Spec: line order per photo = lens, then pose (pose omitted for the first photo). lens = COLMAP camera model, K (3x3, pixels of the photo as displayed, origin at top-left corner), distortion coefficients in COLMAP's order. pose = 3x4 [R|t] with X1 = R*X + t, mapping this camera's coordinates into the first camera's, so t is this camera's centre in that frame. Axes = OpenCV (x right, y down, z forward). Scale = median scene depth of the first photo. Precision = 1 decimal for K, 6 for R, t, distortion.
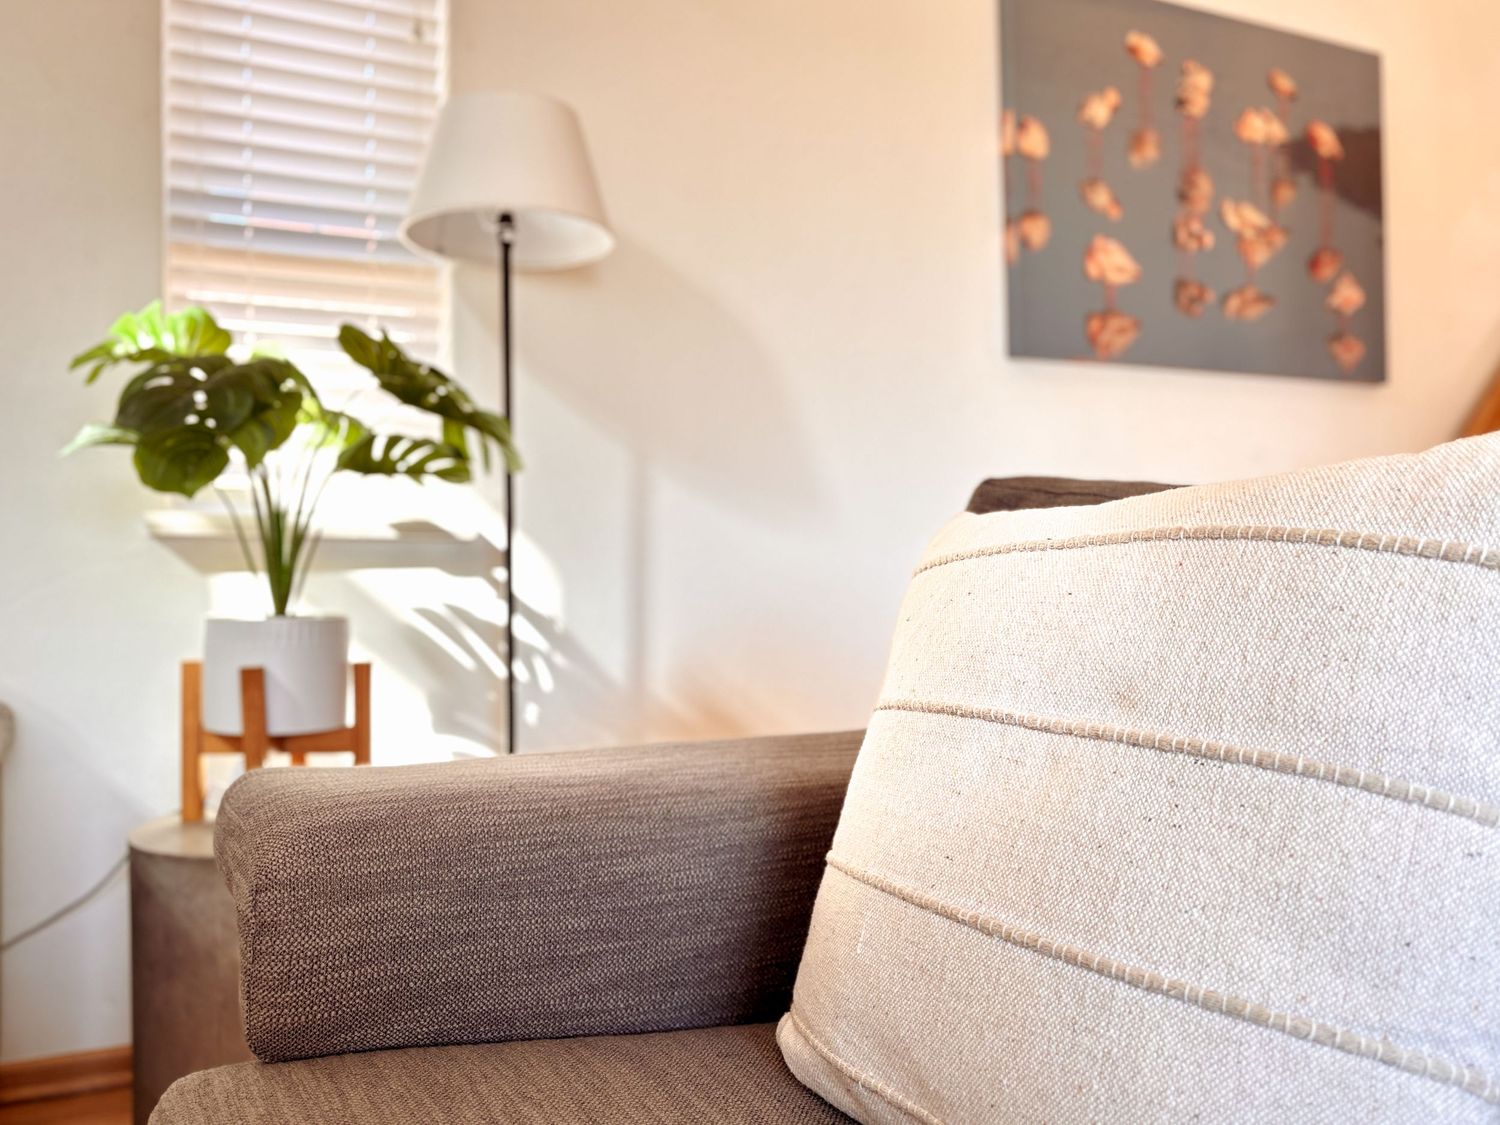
lens RADIAL K [[1235.7, 0, 691.9], [0, 1235.7, 567.1], [0, 0, 1]] dist [-0.029107, 0.011283]
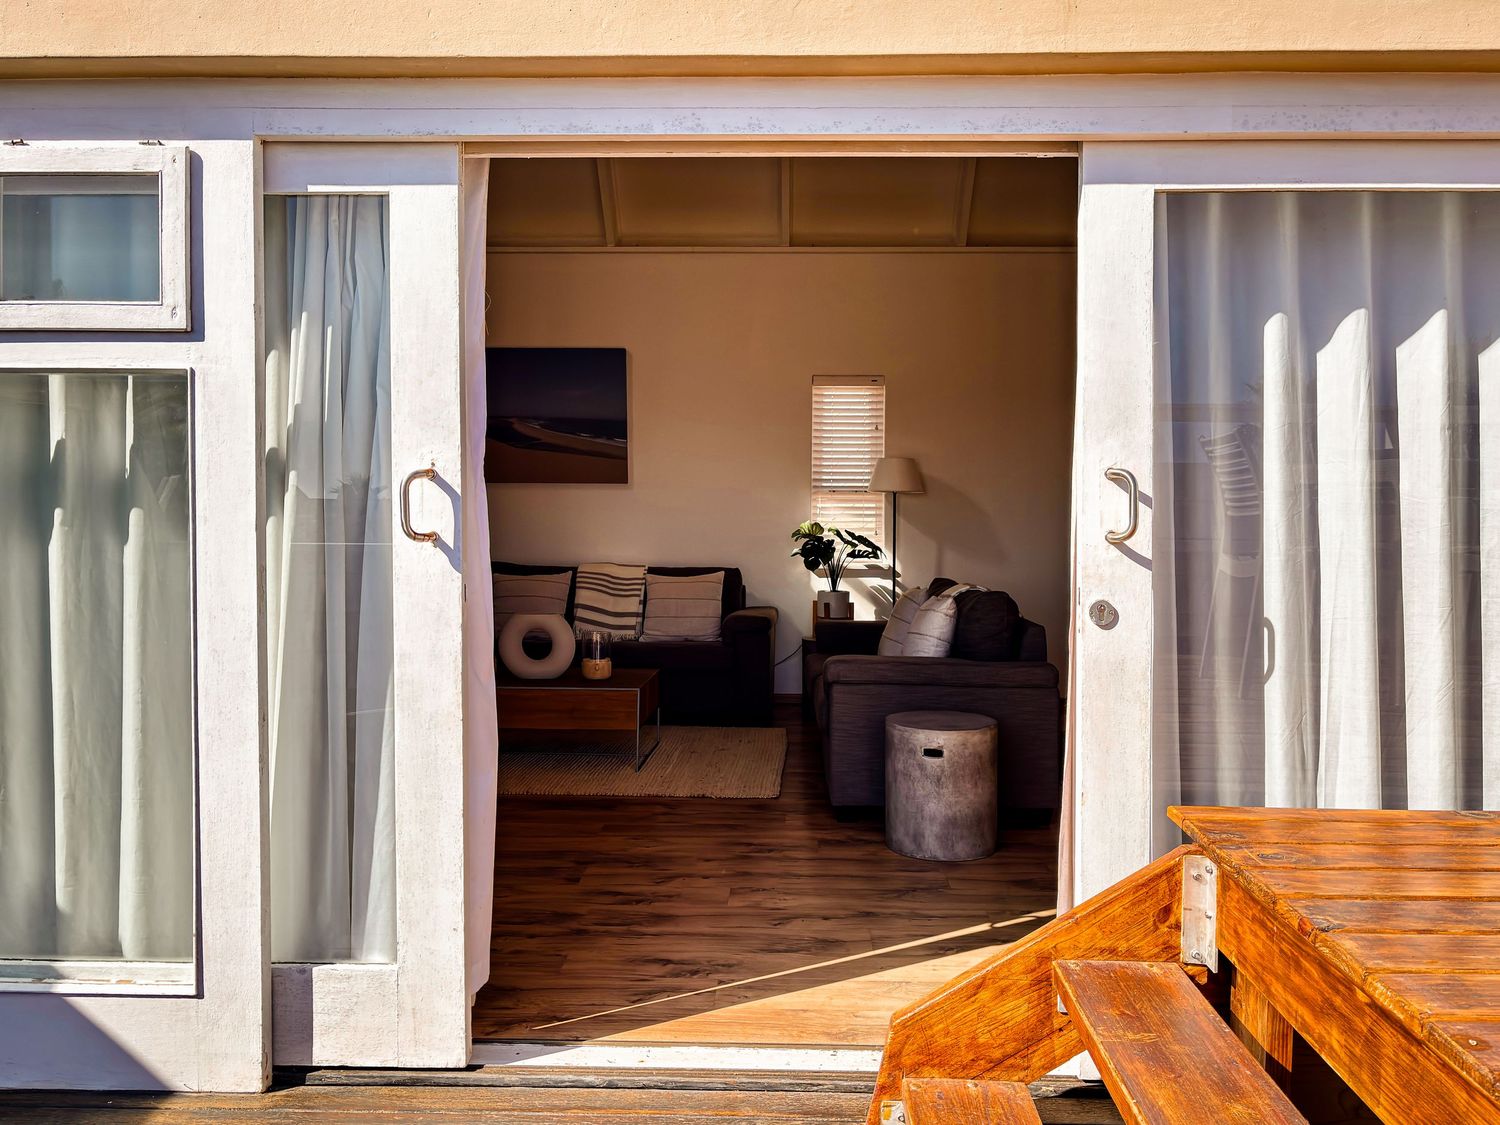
lens RADIAL K [[1235.7, 0, 691.9], [0, 1235.7, 567.1], [0, 0, 1]] dist [-0.029107, 0.011283]
pose [[0.875980, 0.045813, -0.480168, 0.881845], [-0.005809, 0.996409, 0.084470, -0.273314], [0.482313, -0.071205, 0.873100, -2.041570]]
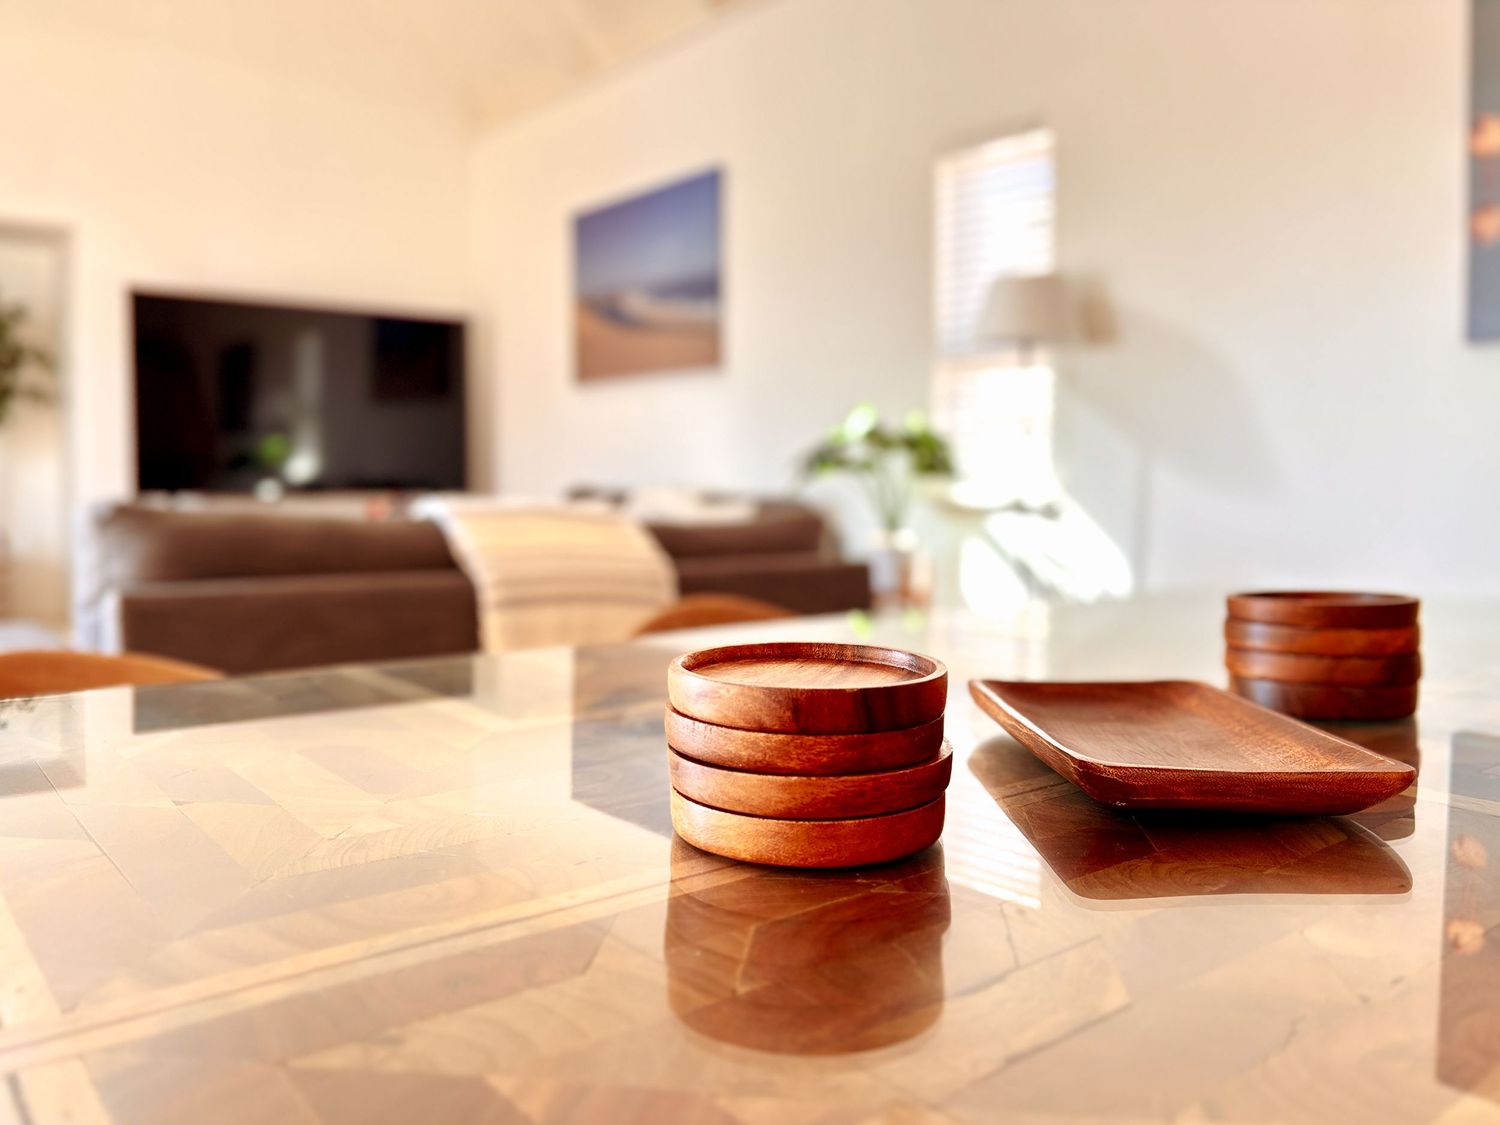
lens RADIAL K [[1163.1, 0, 750.0], [0, 1163.1, 562.5], [0, 0, 1]] dist [-0.093034, 0.000311]
pose [[0.282252, 0.081909, -0.955837, 1.135473], [0.001683, 0.996305, 0.085874, -0.067844], [0.959339, -0.025847, 0.281071, 0.072344]]
